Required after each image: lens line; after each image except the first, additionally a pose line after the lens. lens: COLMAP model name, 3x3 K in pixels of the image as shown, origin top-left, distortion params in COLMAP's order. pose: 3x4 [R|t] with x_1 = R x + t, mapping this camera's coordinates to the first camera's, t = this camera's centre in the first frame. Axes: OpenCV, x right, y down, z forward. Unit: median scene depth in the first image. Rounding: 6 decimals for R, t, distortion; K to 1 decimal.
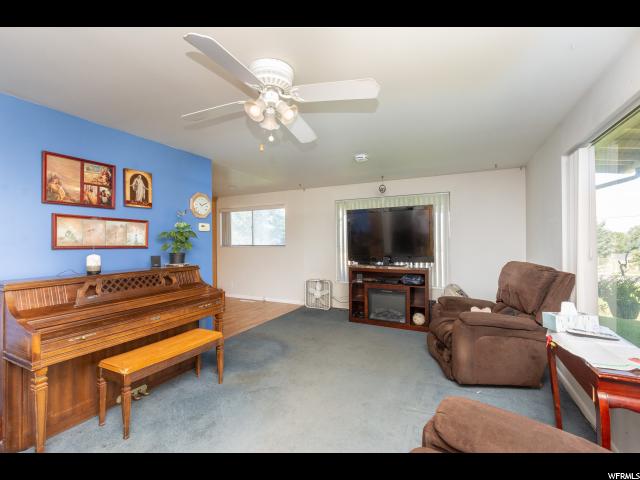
lens RADIAL K [[293.8, 0, 320.0], [0, 293.8, 240.0], [0, 0, 1]] dist [-0.001464, -0.000277]
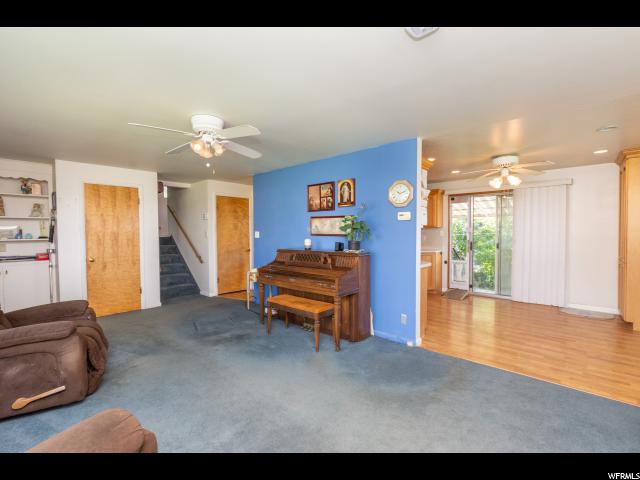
lens RADIAL K [[287.7, 0, 320.0], [0, 287.7, 240.0], [0, 0, 1]] dist [-0.000617, 0.000235]
pose [[-0.258826, 0.035601, -0.965268, 0.750073], [0.008571, 0.999366, 0.034561, -0.002034], [0.965886, 0.000672, -0.258967, 1.291755]]
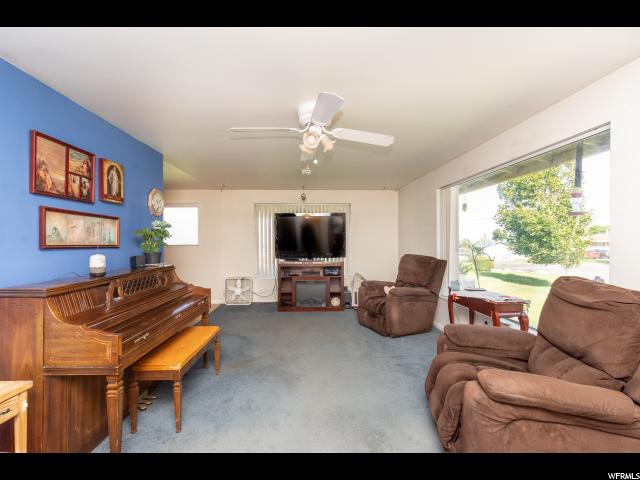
lens RADIAL K [[287.7, 0, 320.0], [0, 287.7, 240.0], [0, 0, 1]] dist [-0.000617, 0.000235]
pose [[0.873274, 0.003207, 0.487220, -0.516236], [-0.002904, 0.999995, -0.001377, 0.003430], [-0.487222, -0.000212, 0.873278, -0.084673]]
